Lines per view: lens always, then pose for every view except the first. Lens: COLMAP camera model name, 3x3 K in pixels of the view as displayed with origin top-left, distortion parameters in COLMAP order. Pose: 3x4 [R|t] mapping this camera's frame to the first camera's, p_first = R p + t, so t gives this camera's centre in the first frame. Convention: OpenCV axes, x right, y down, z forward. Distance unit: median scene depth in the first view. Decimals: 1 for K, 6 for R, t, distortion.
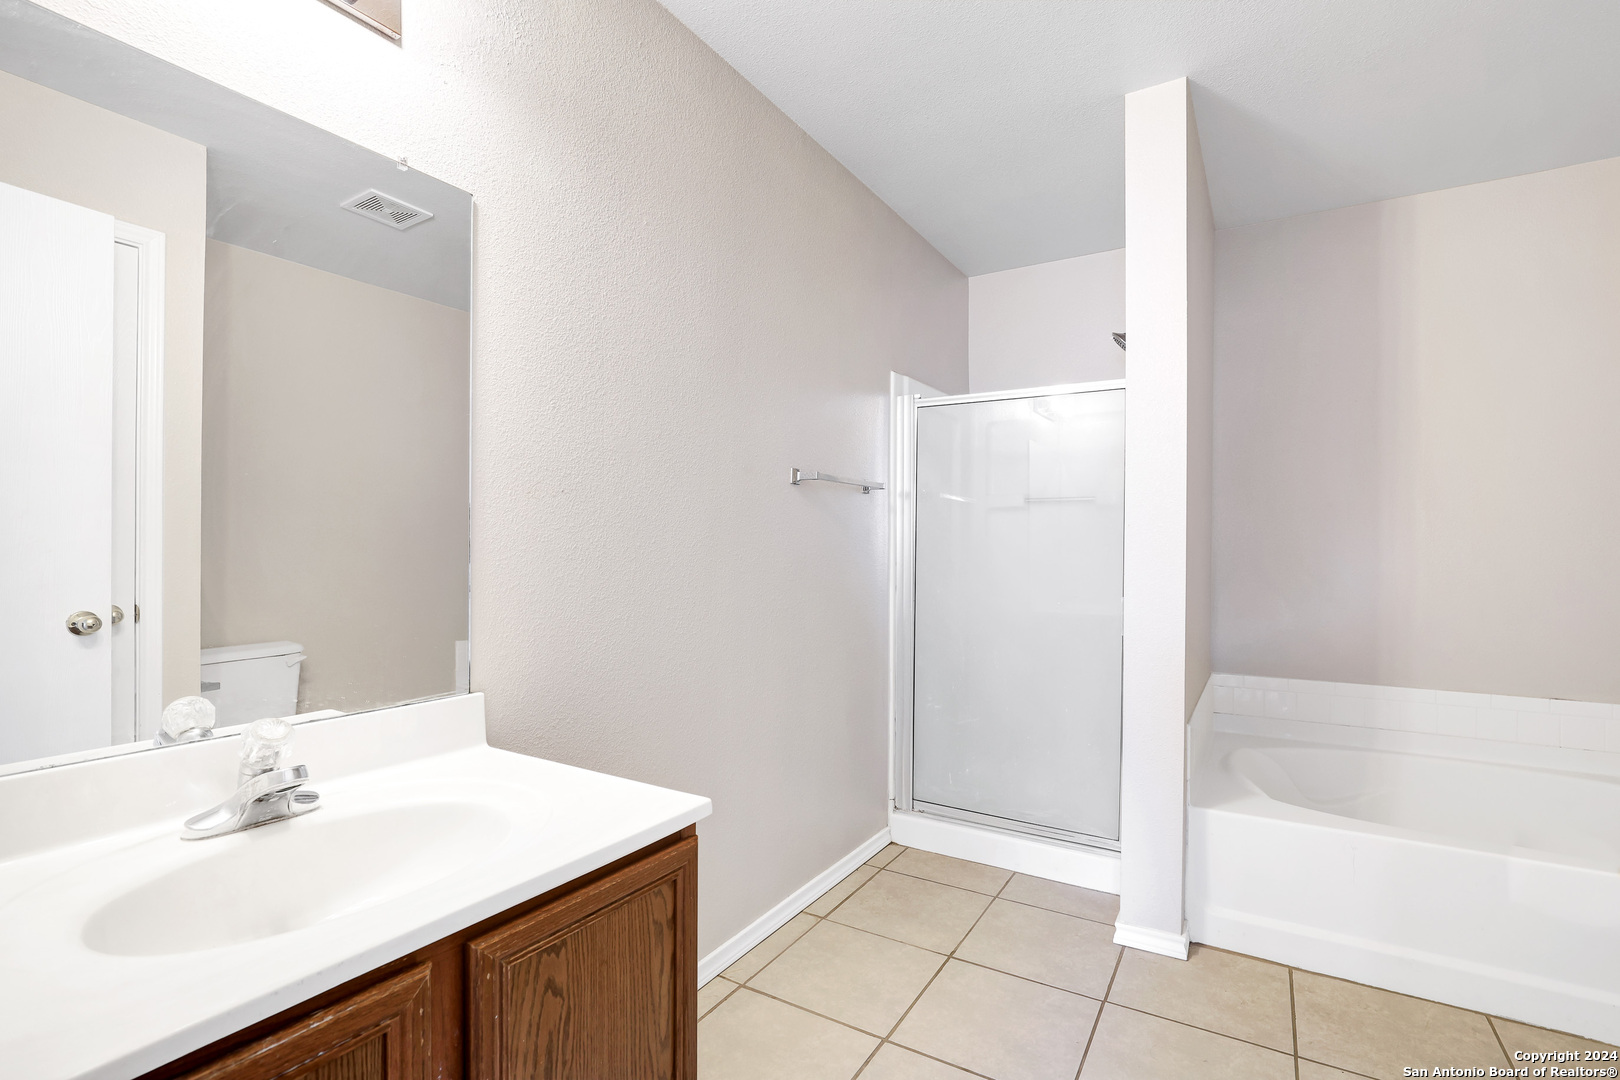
lens RADIAL K [[756.9, 0, 800.1], [0, 756.9, 548.9], [0, 0, 1]] dist [-0.018840, 0.001256]
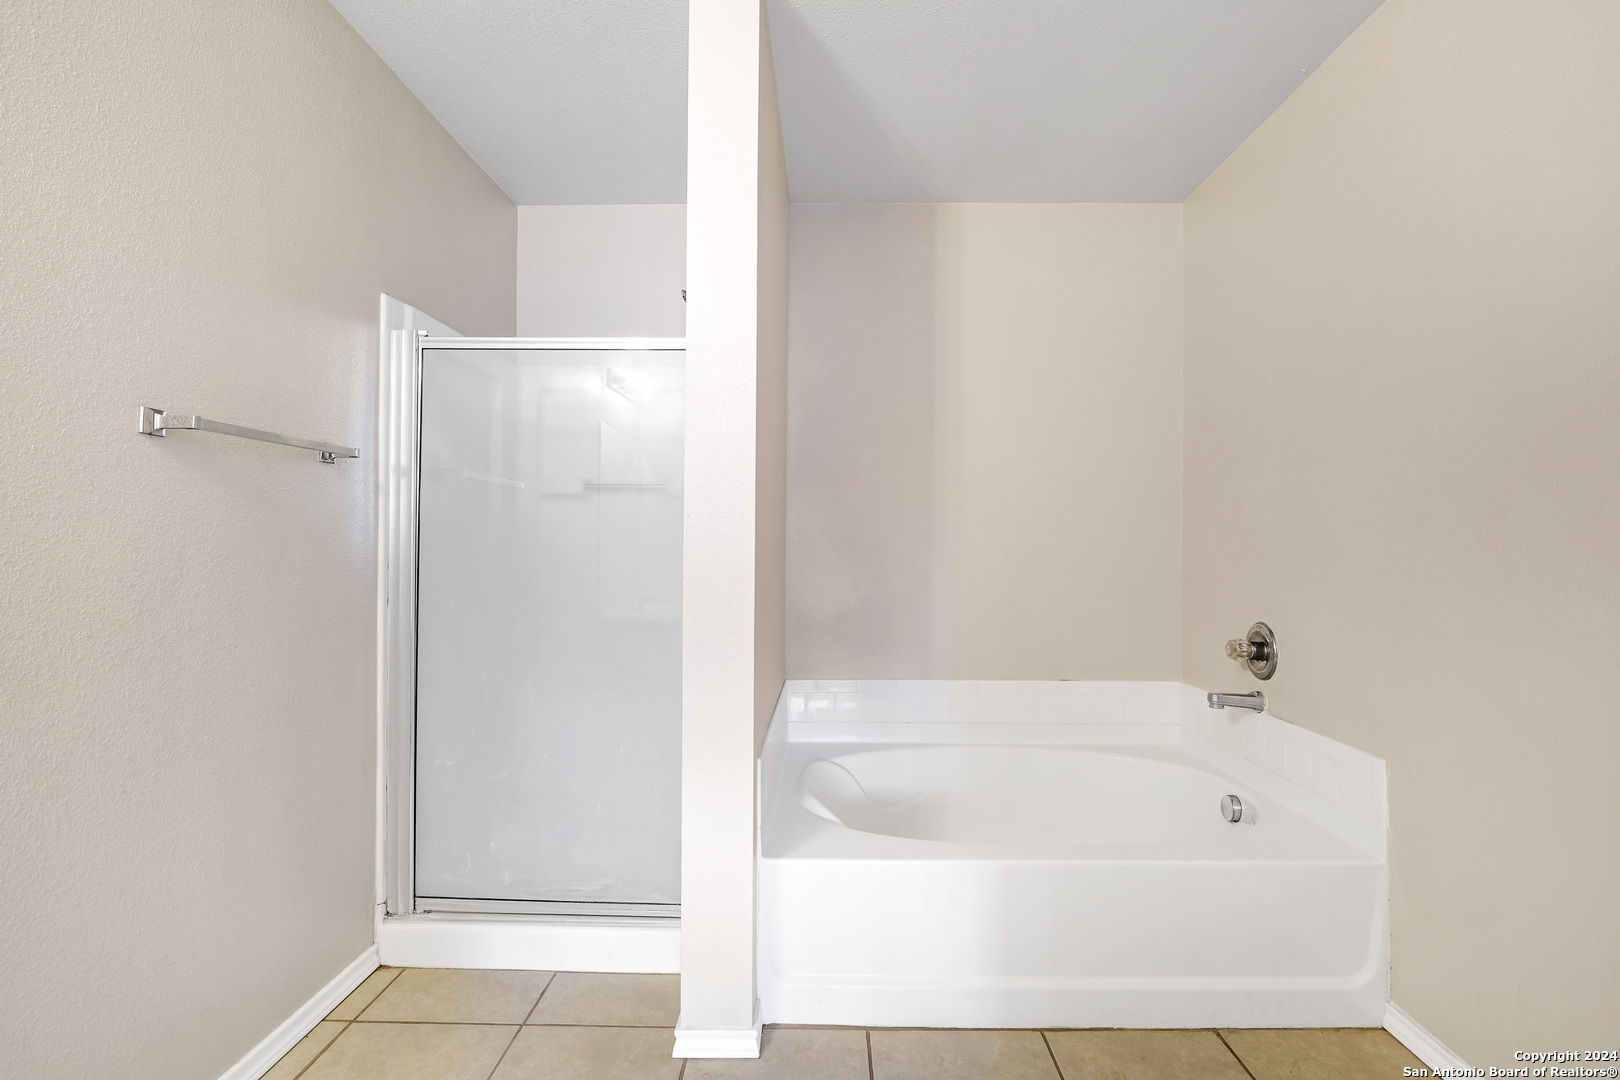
lens RADIAL K [[756.9, 0, 817.3], [0, 756.9, 540.8], [0, 0, 1]] dist [-0.018840, 0.001256]
pose [[0.857217, 0.001913, 0.514952, 0.115482], [0.000549, 0.999989, -0.004629, -0.000988], [-0.514956, 0.004251, 0.857206, 0.205510]]
